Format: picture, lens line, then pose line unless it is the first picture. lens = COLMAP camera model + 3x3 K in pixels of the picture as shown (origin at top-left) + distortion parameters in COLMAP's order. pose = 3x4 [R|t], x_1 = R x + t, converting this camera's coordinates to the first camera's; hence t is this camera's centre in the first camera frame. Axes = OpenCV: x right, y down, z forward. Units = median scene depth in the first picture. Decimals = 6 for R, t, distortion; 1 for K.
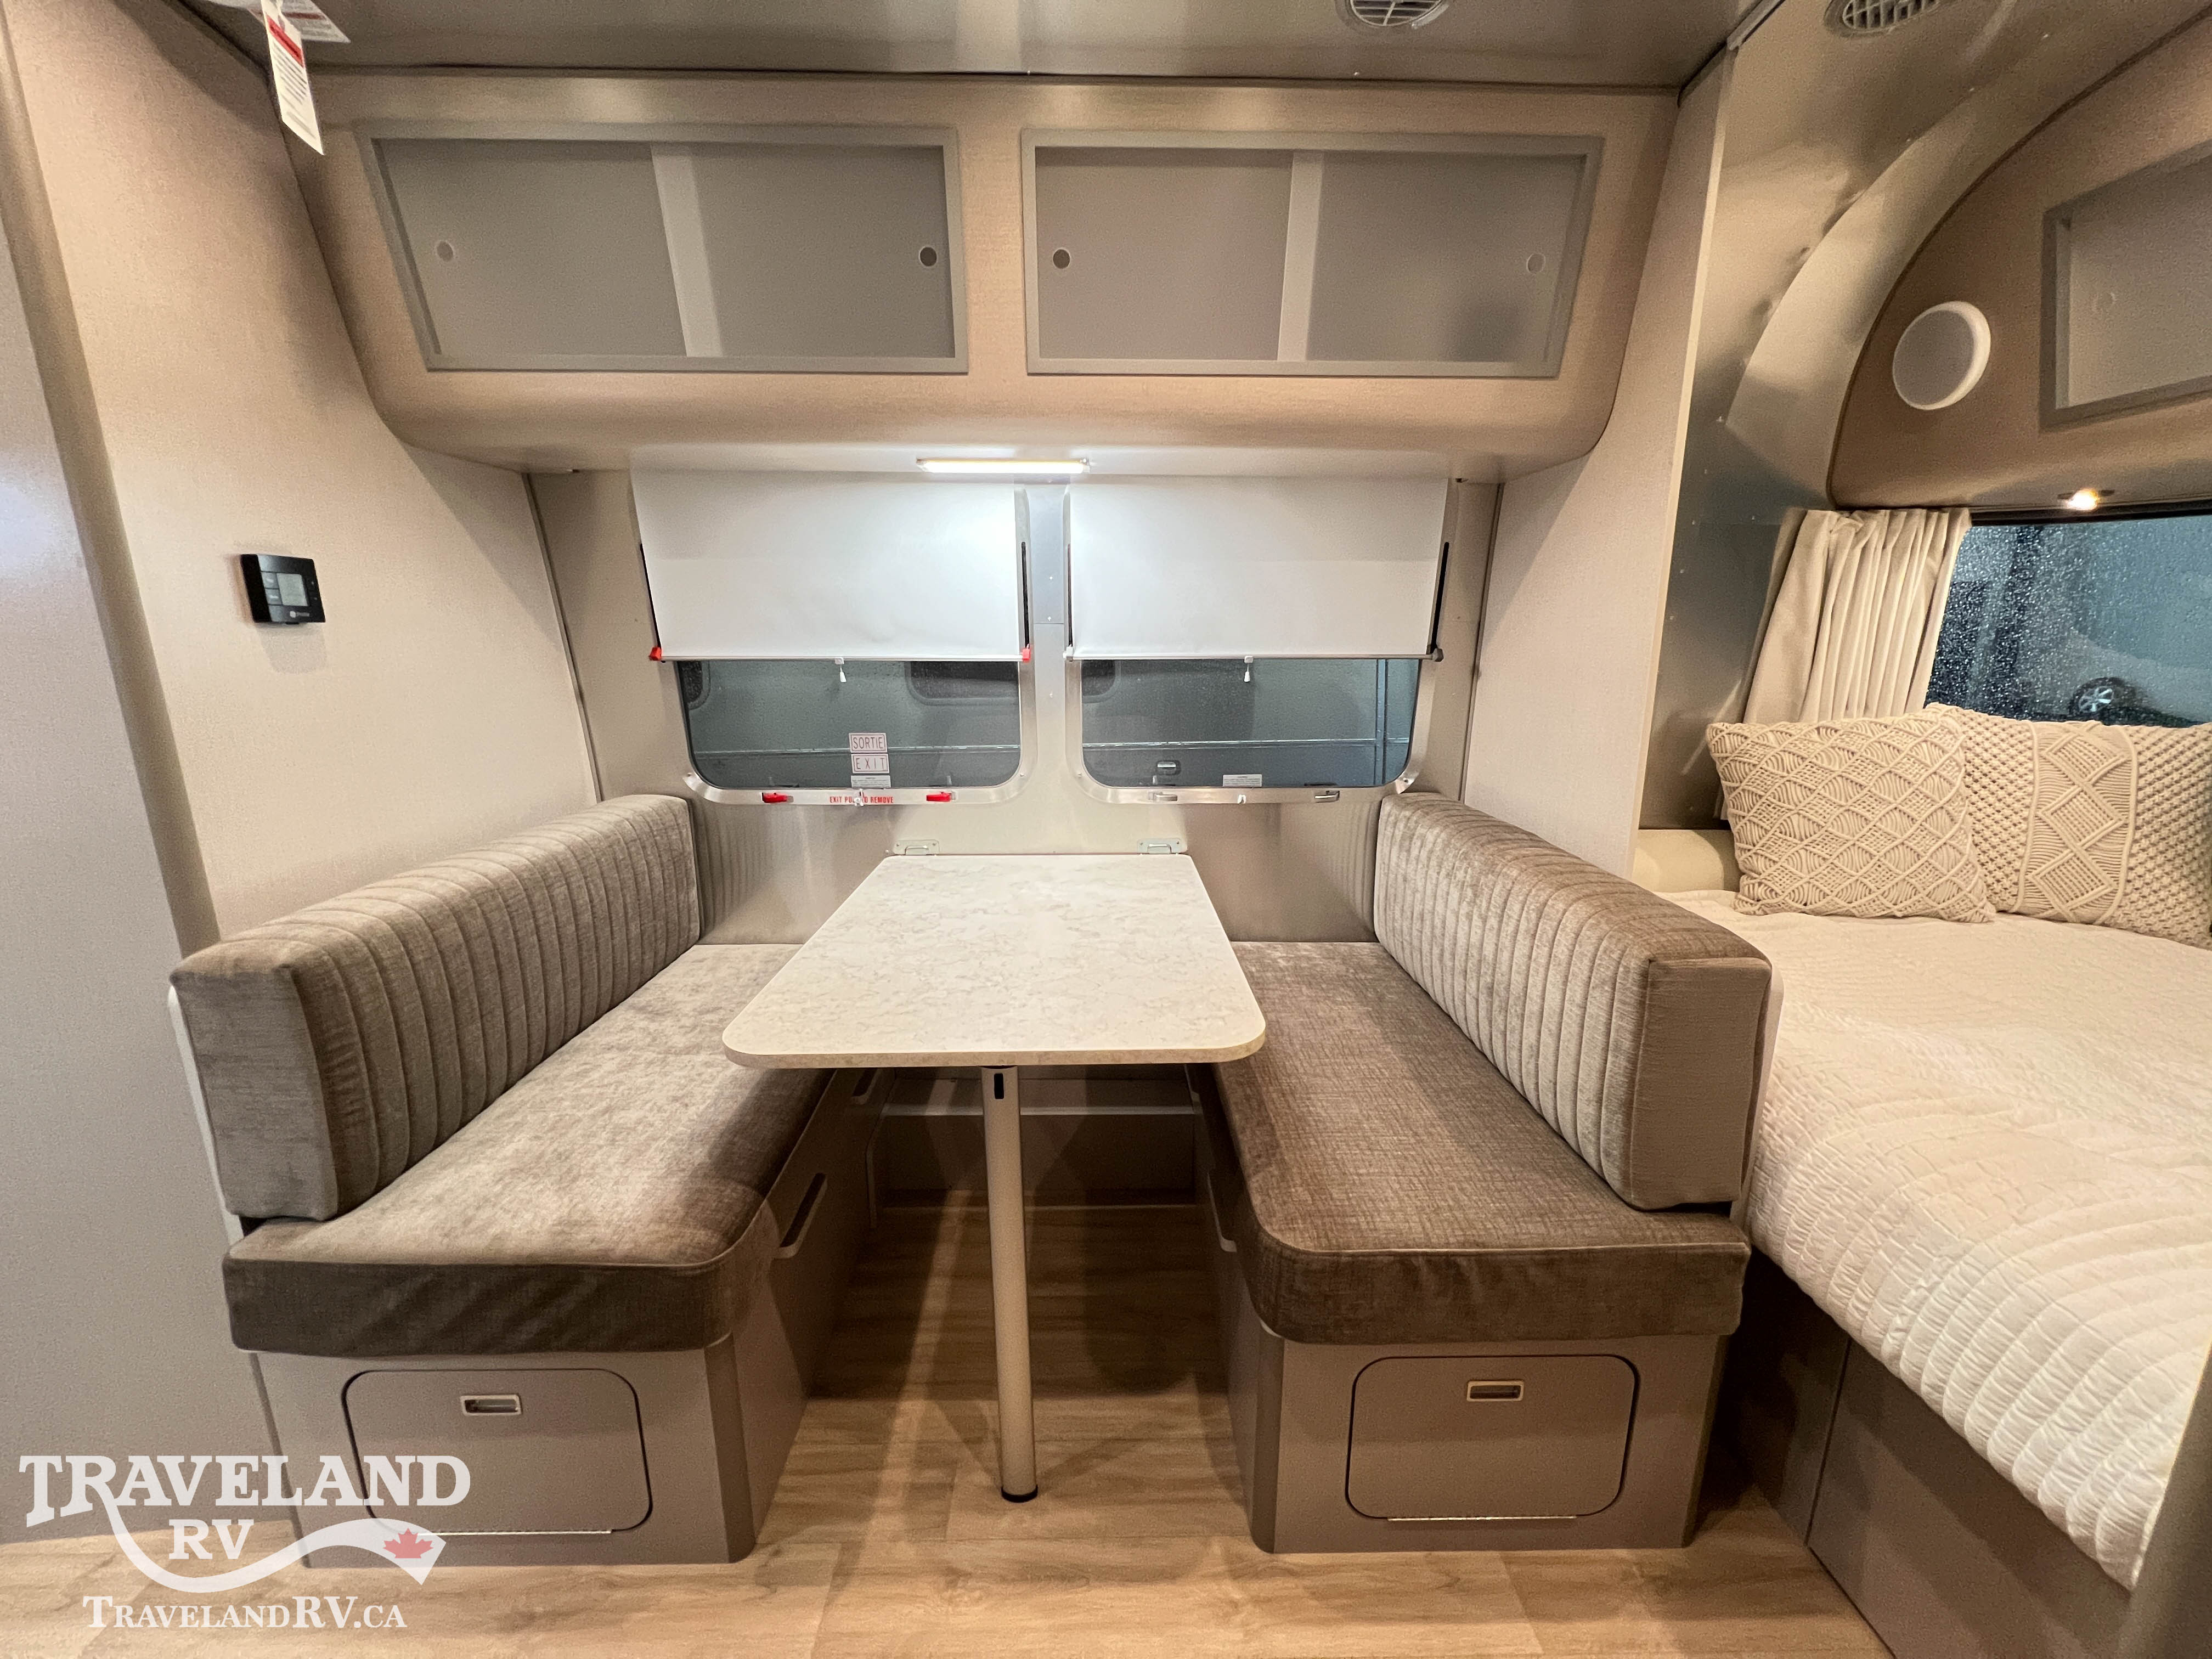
lens RADIAL K [[880.8, 0, 1102.5], [0, 880.8, 825.9], [0, 0, 1]] dist [-0.000685, 0.000098]
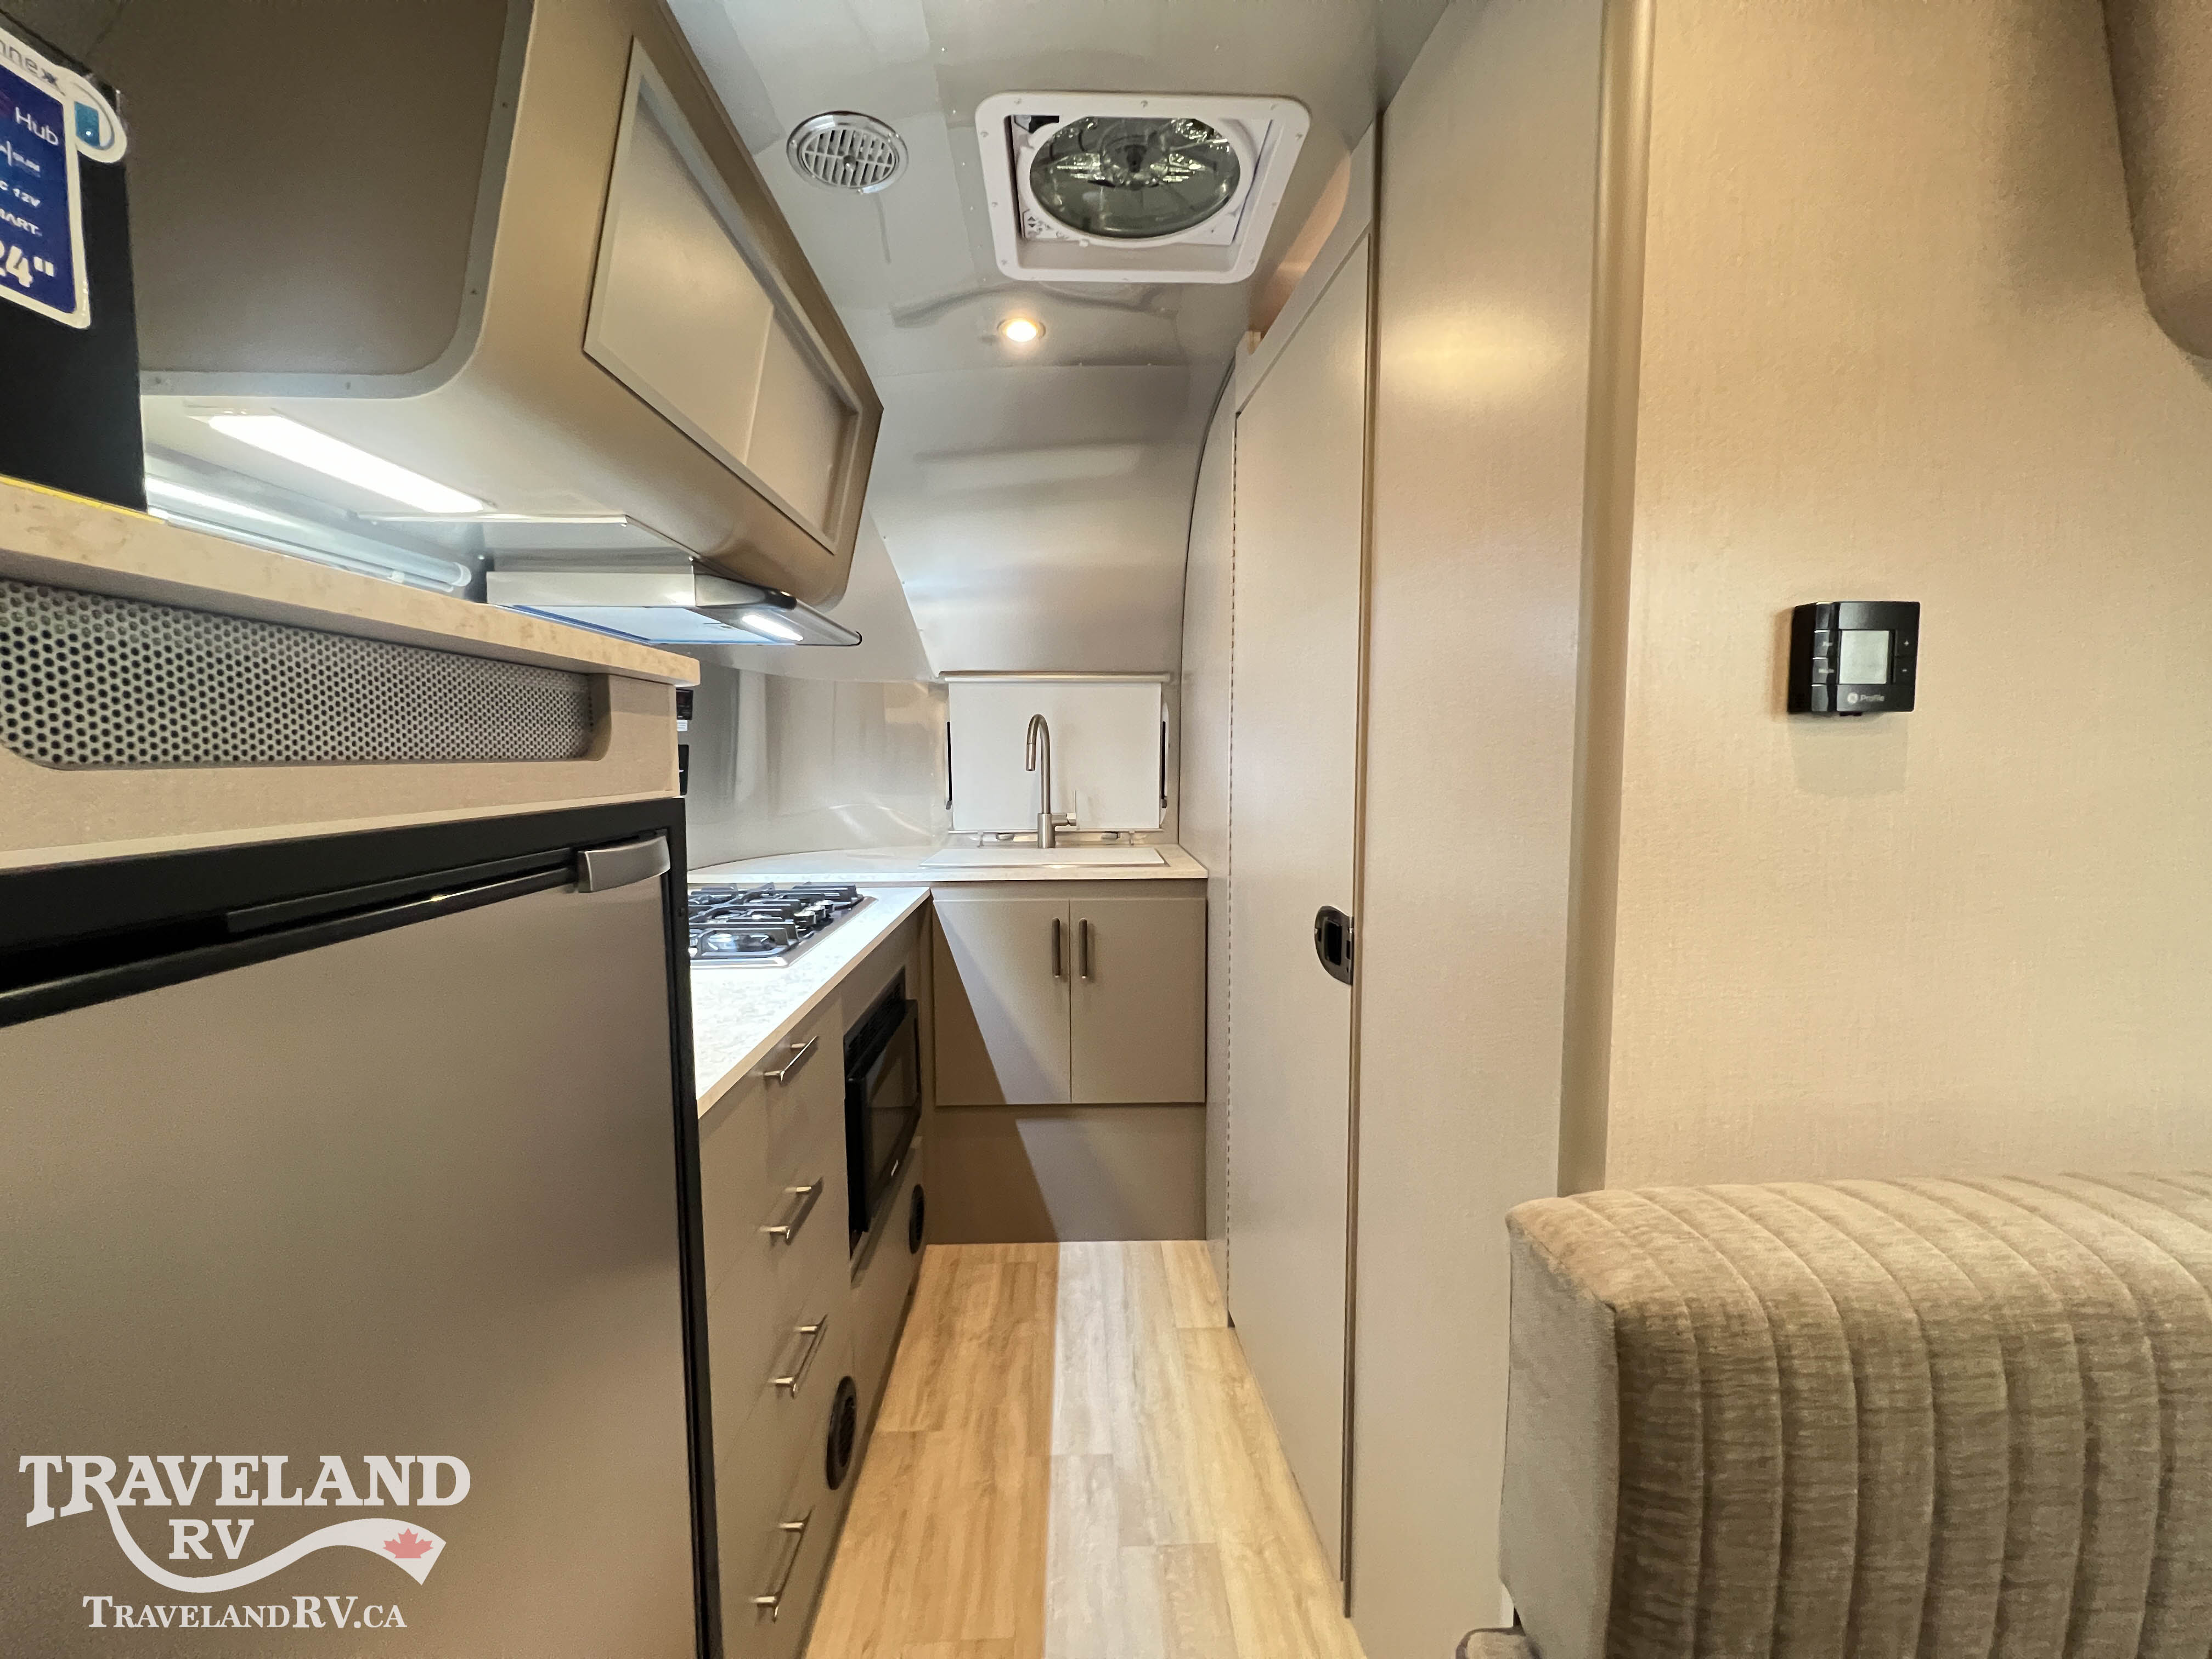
lens RADIAL K [[880.8, 0, 1101.6], [0, 880.8, 828.2], [0, 0, 1]] dist [-0.000685, 0.000098]
pose [[0.024492, 0.089516, -0.995684, -0.245863], [-0.210243, 0.974170, 0.082410, -0.071849], [0.977342, 0.207317, 0.042680, 0.362880]]
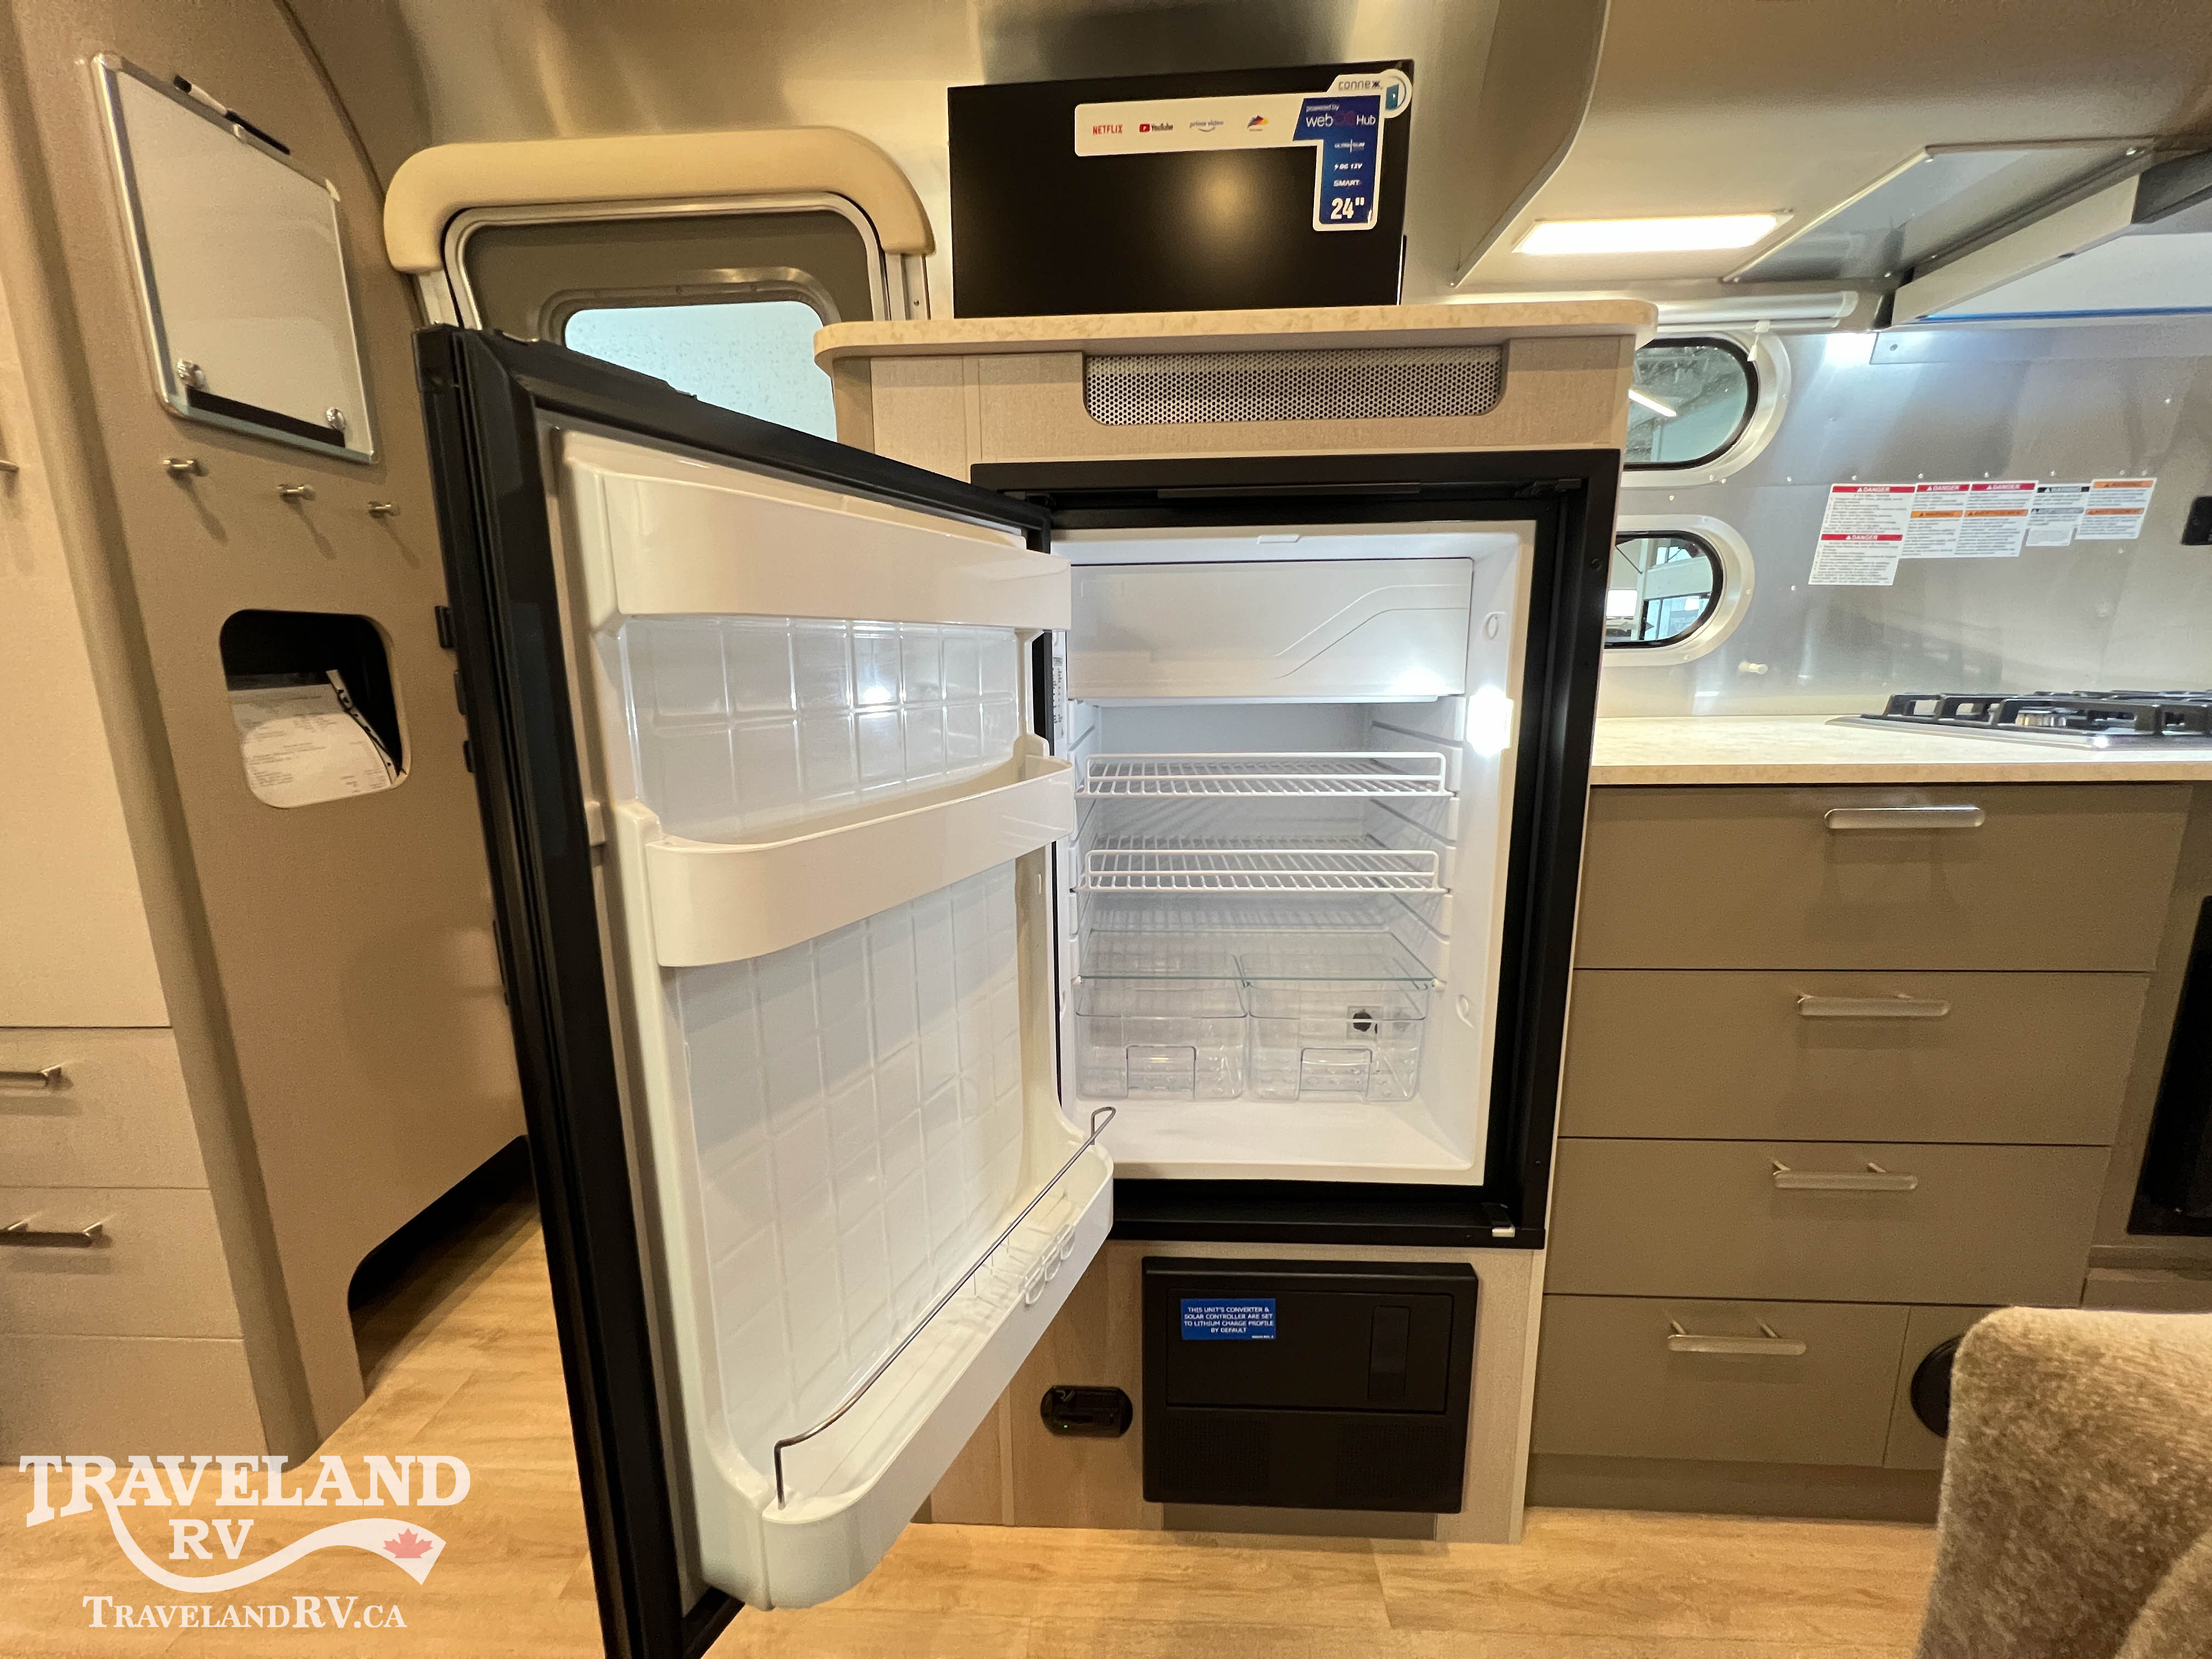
lens RADIAL K [[880.8, 0, 1103.2], [0, 880.8, 826.2], [0, 0, 1]] dist [-0.000685, 0.000098]
pose [[-0.998096, 0.005891, 0.061400, -0.459341], [0.029826, 0.917411, 0.396821, -0.013795], [-0.053991, 0.397896, -0.915840, 0.701474]]
